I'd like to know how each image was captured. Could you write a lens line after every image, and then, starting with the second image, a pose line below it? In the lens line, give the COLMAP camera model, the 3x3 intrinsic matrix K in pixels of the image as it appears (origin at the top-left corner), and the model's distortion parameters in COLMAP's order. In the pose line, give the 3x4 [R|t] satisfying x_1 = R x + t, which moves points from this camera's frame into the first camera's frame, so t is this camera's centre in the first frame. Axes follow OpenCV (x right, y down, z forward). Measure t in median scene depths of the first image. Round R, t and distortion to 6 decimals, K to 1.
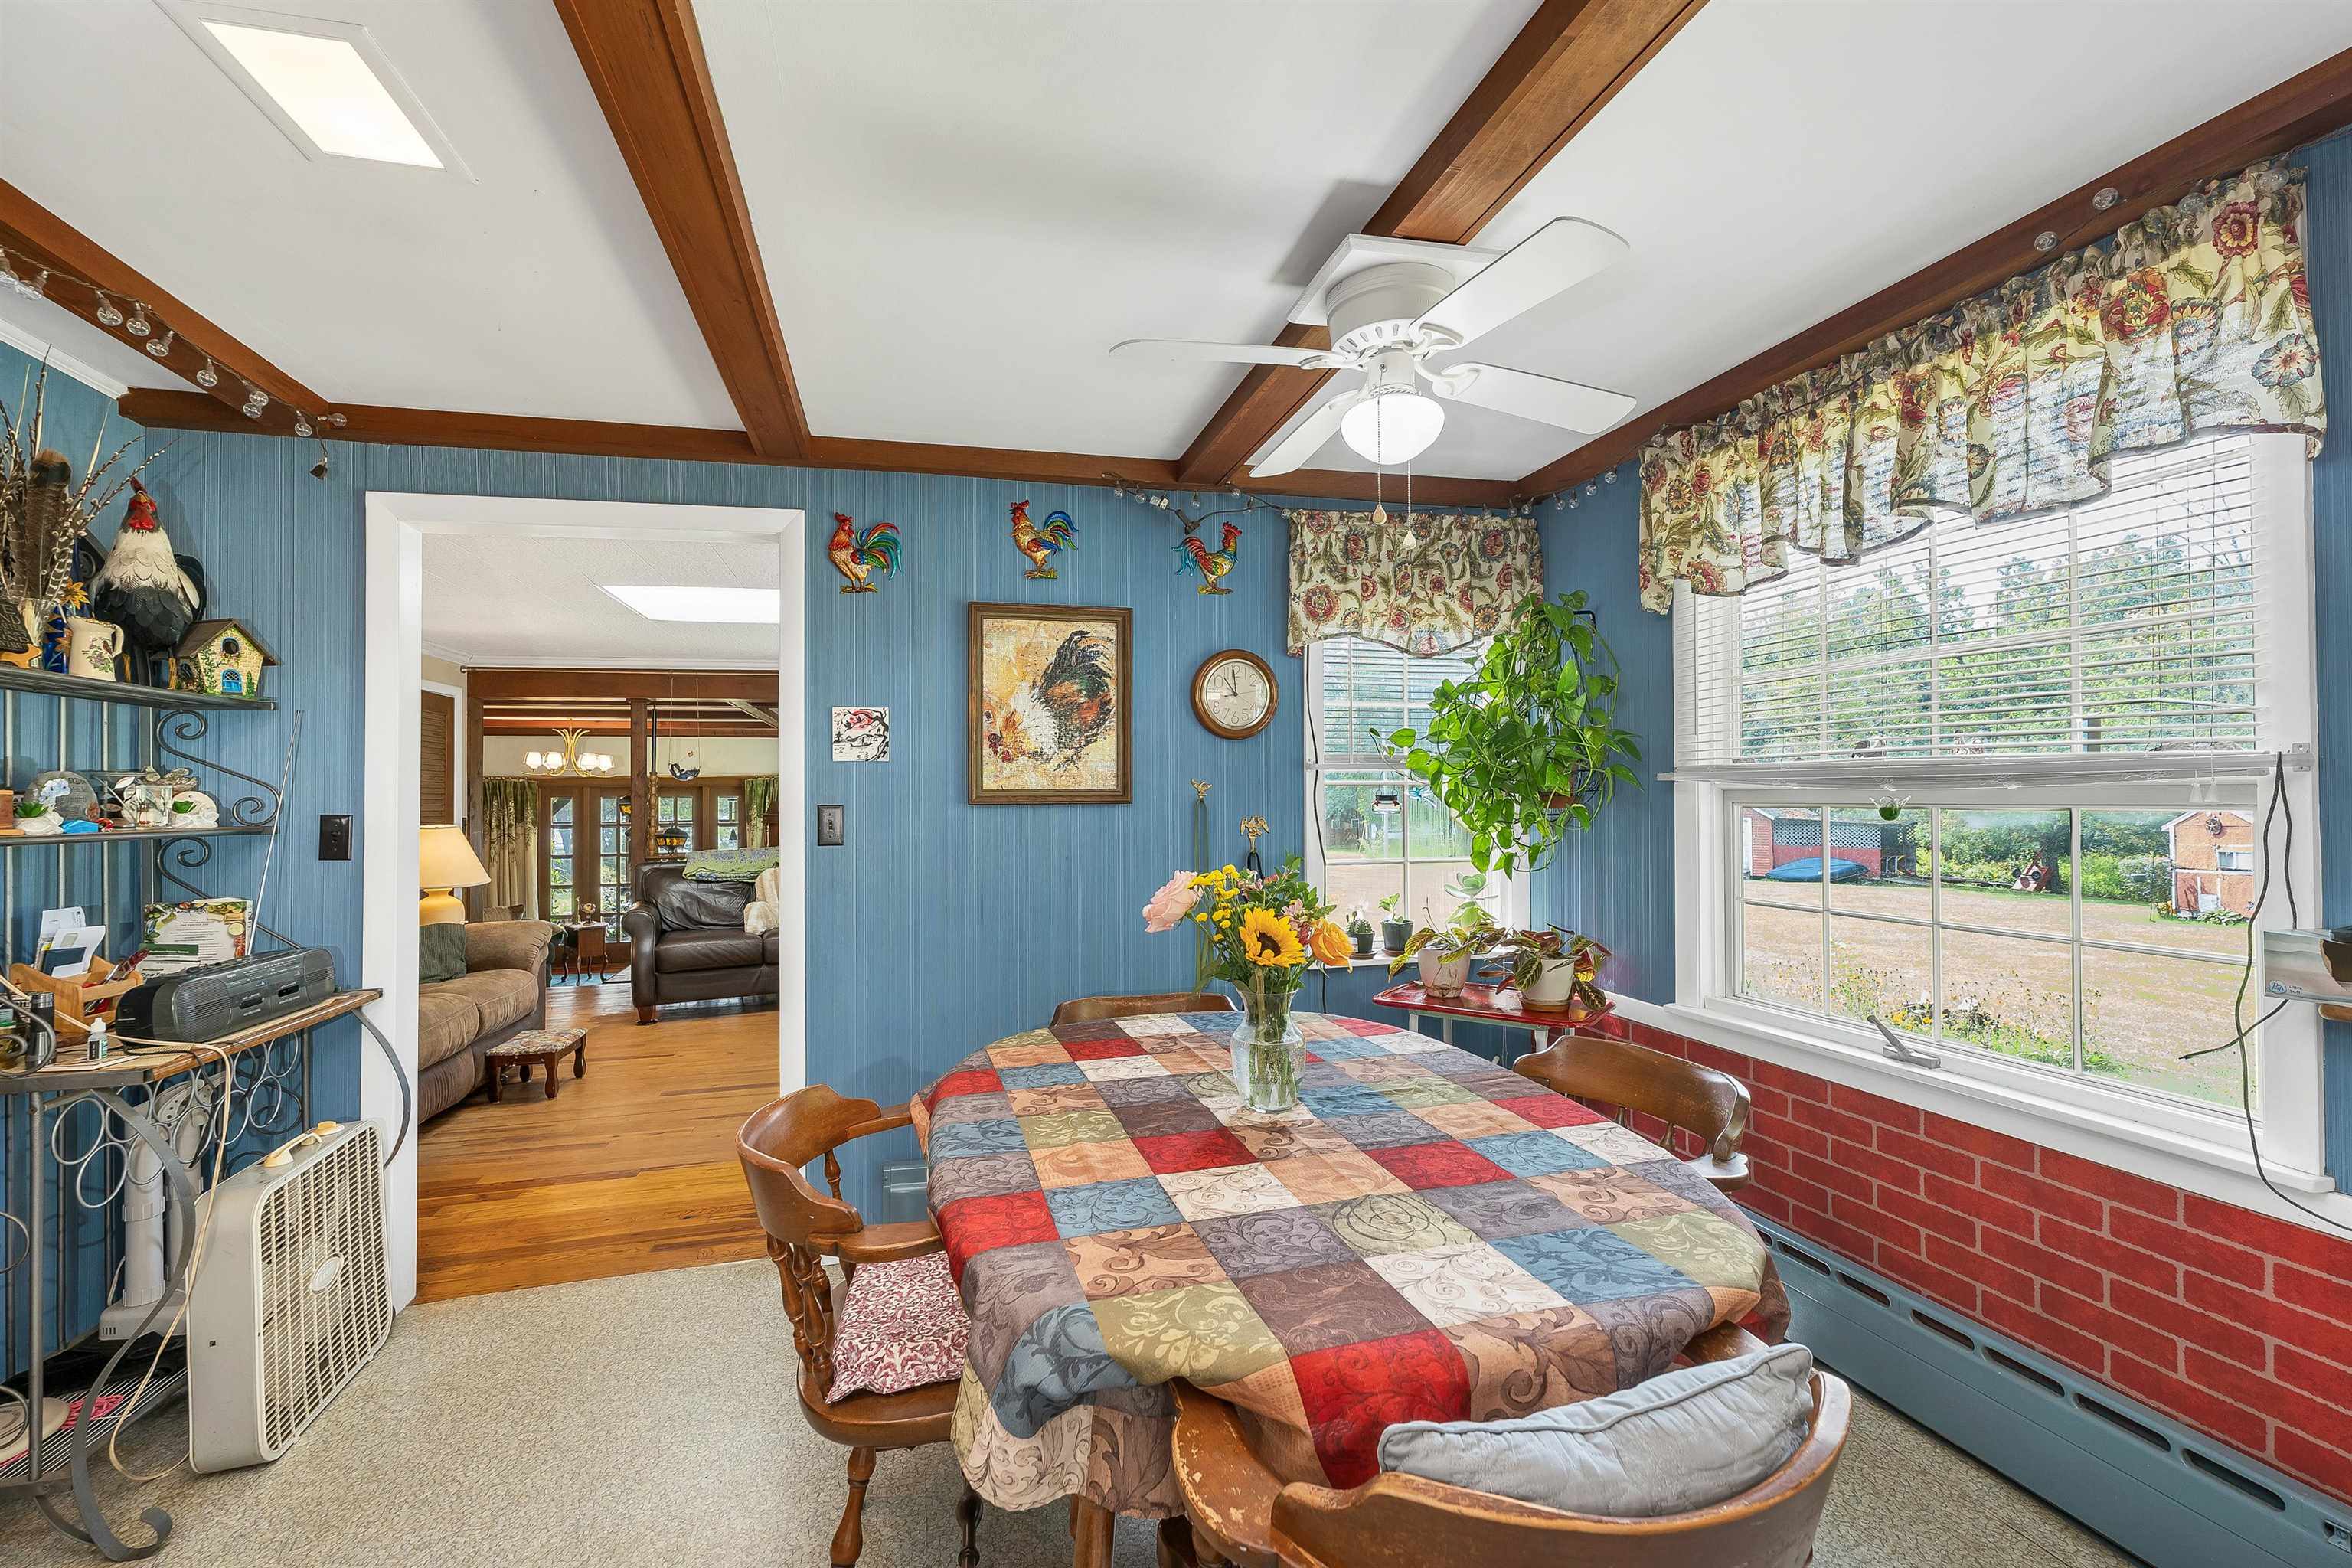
lens RADIAL K [[1009.1, 0, 1159.0], [0, 1009.1, 784.5], [0, 0, 1]] dist [0.000268, 0.001169]
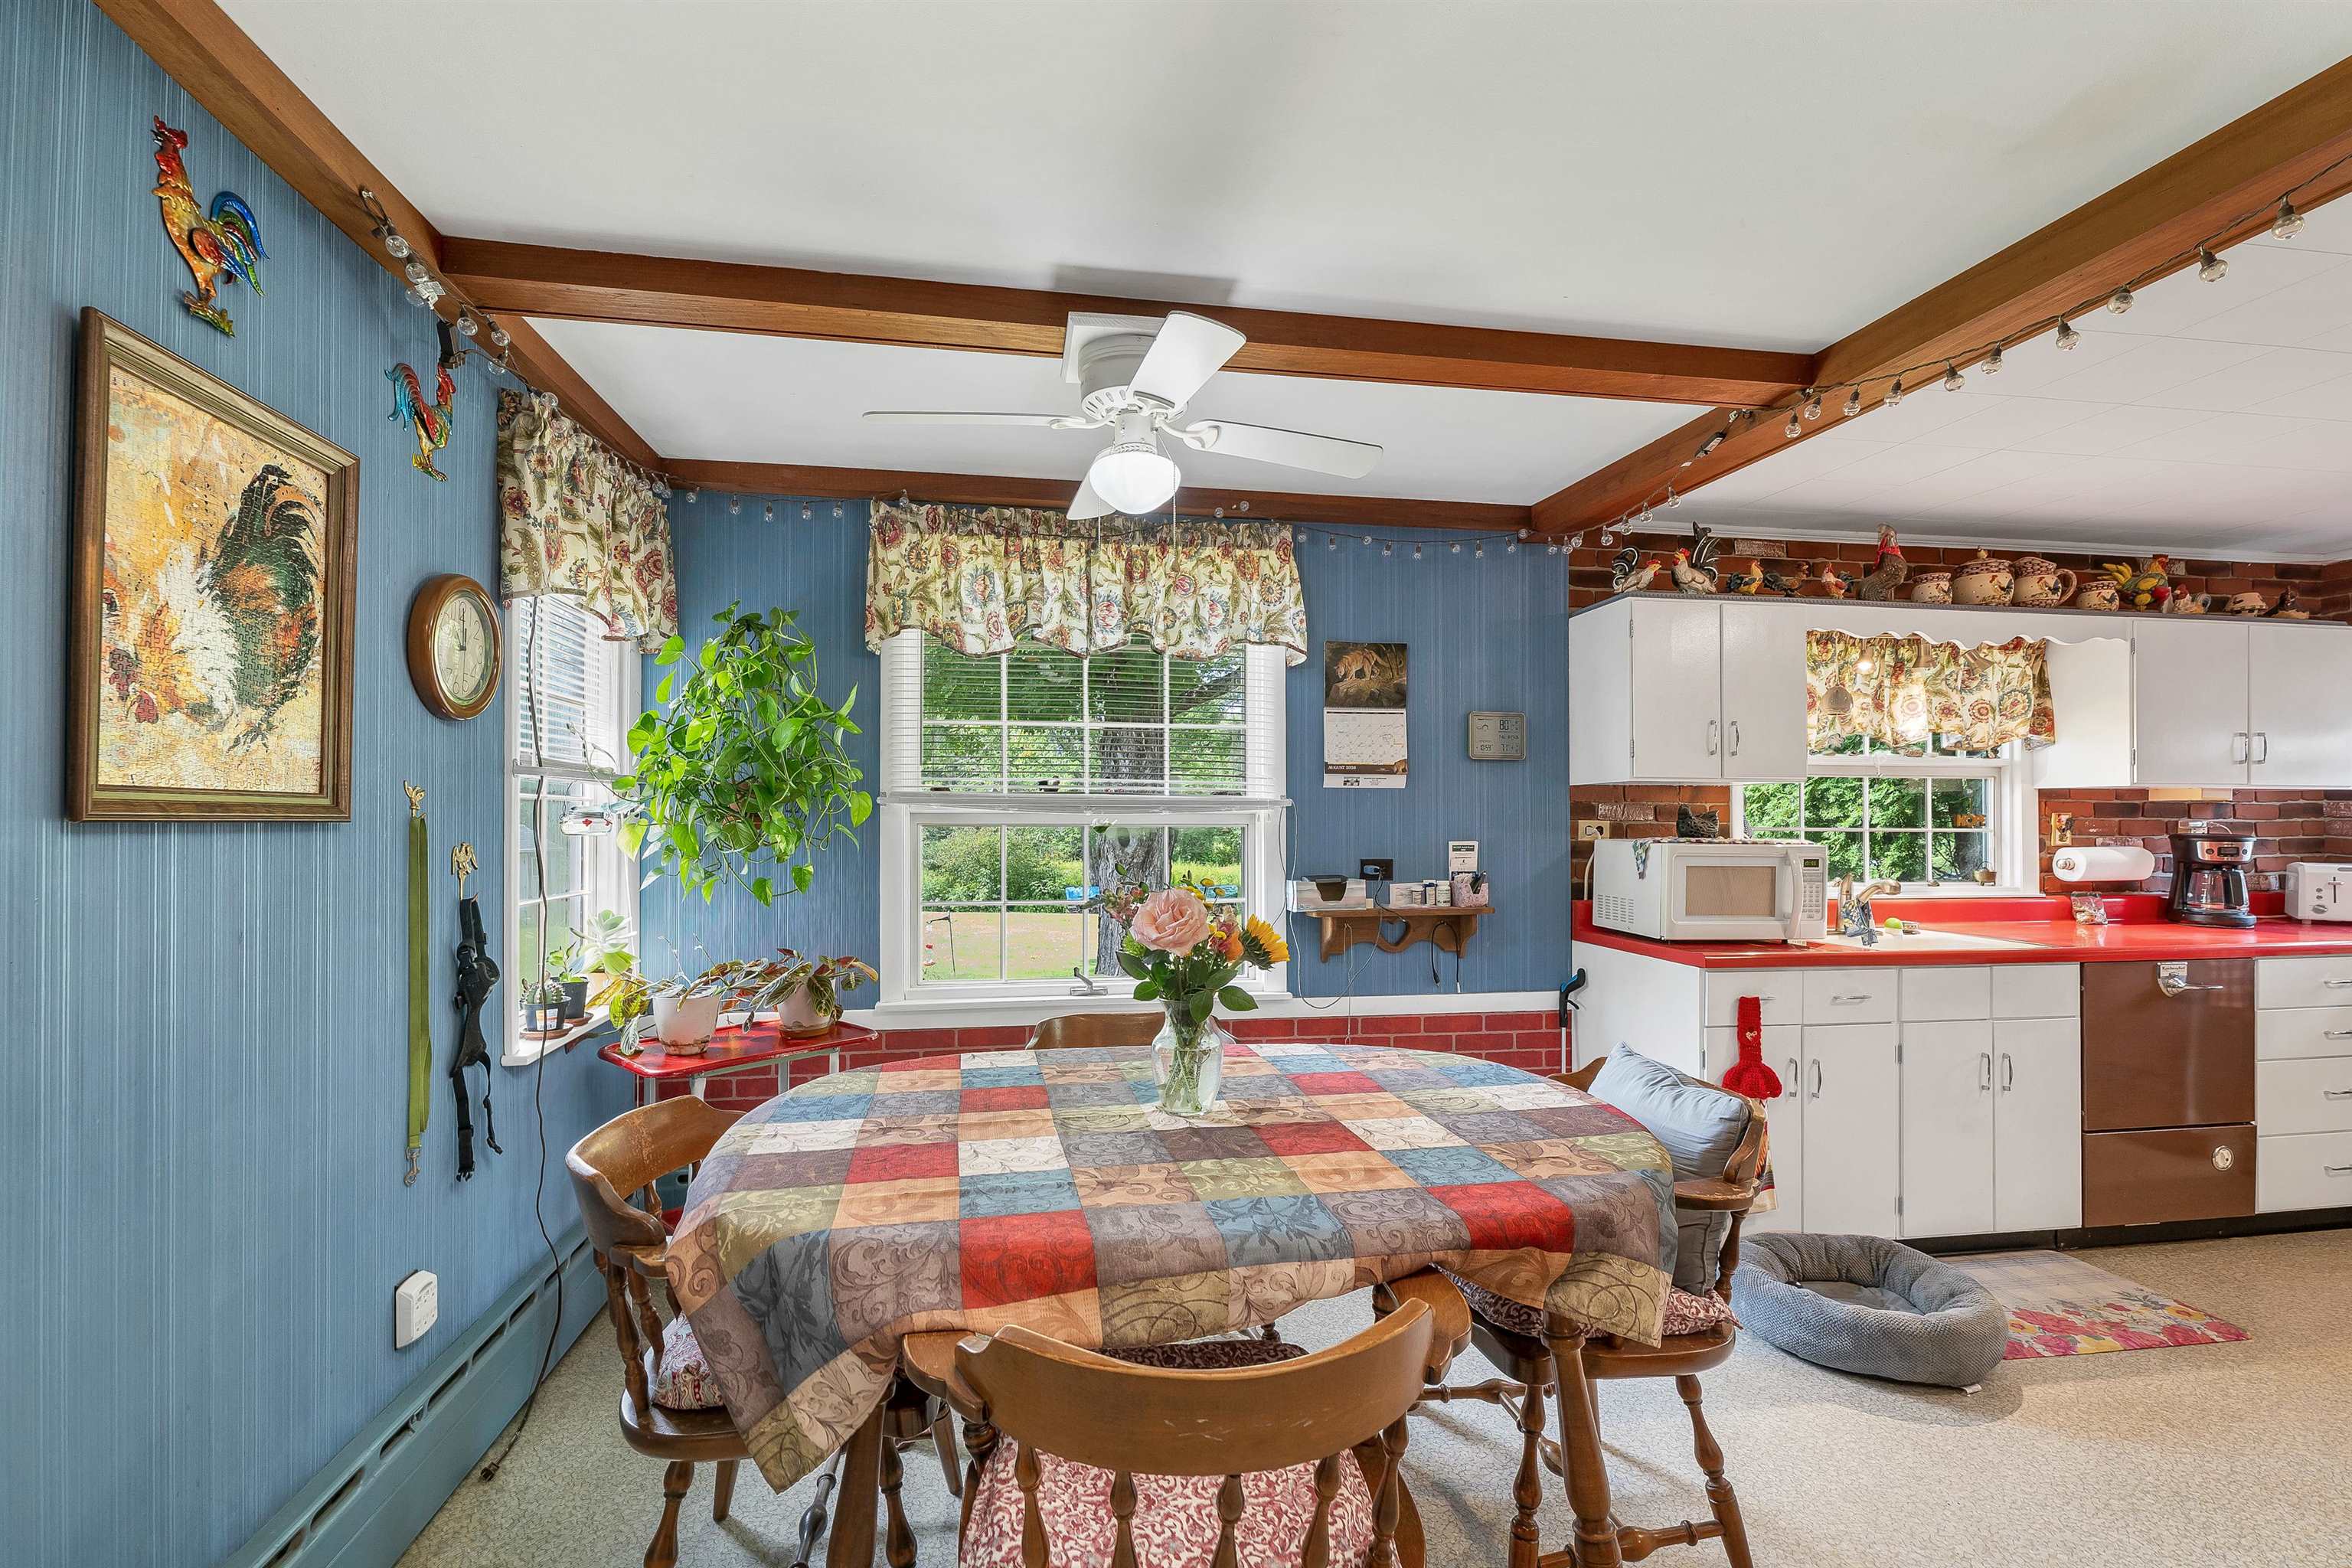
lens RADIAL K [[1009.1, 0, 1156.2], [0, 1009.1, 825.8], [0, 0, 1]] dist [0.000268, 0.001169]
pose [[0.087212, 0.001592, 0.996189, -0.539474], [-0.014310, 0.999898, -0.000345, 0.015510], [-0.996087, -0.014225, 0.087225, 0.546231]]
